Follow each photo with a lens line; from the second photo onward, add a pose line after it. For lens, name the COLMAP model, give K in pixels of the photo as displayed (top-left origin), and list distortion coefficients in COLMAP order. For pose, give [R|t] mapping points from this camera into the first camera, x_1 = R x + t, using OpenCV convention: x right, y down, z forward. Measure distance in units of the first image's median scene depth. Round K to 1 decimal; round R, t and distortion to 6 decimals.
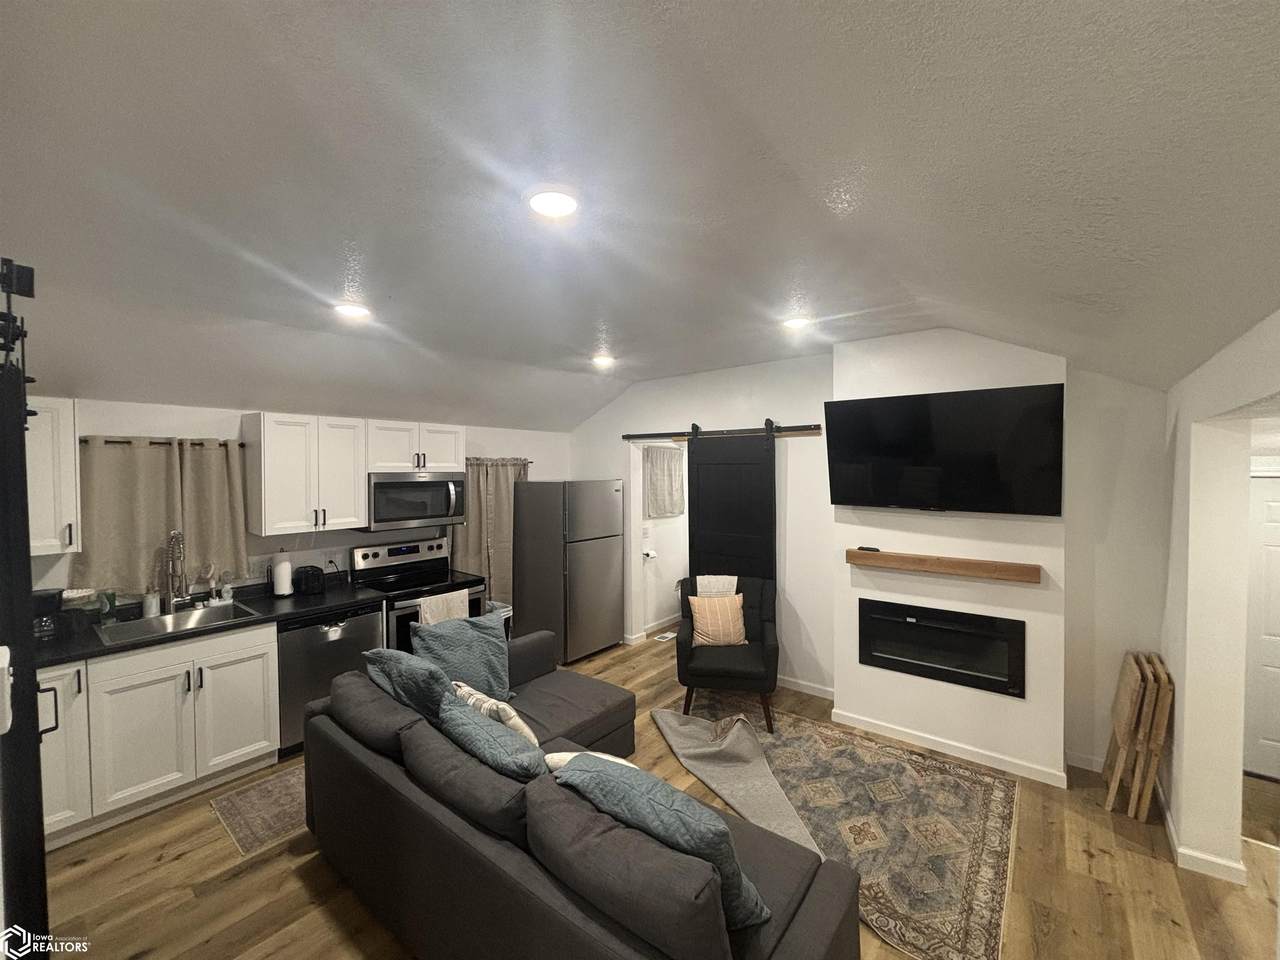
lens RADIAL K [[511.0, 0, 635.0], [0, 511.0, 480.5], [0, 0, 1]] dist [-0.002074, -0.000029]
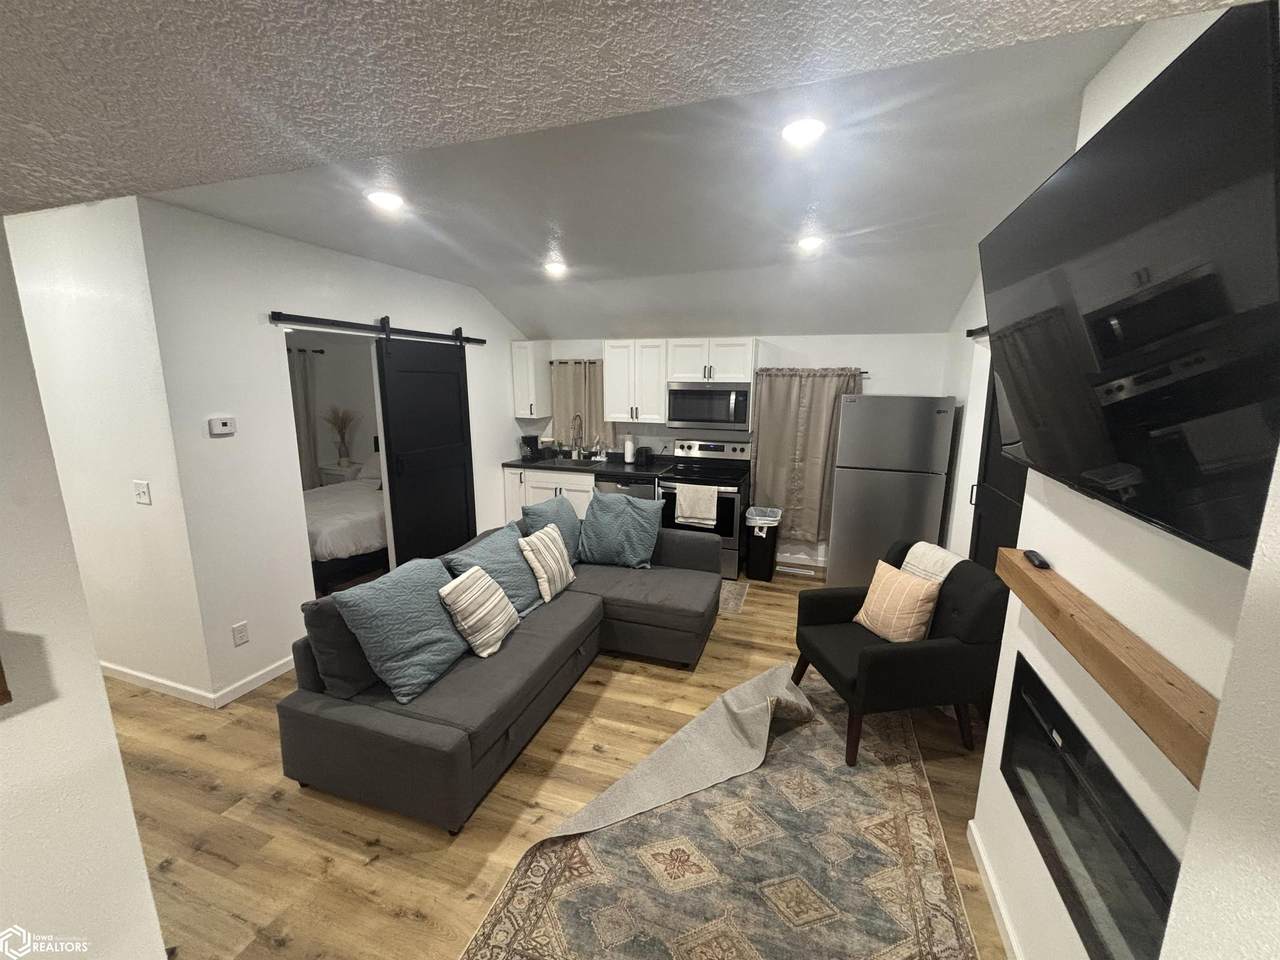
lens RADIAL K [[514.1, 0, 654.8], [0, 514.1, 481.5], [0, 0, 1]] dist [-0.000857, -0.000282]
pose [[0.358554, 0.187350, -0.914516, 0.743763], [-0.032671, 0.981572, 0.188278, -0.011184], [0.932937, -0.037629, 0.358068, 0.513312]]
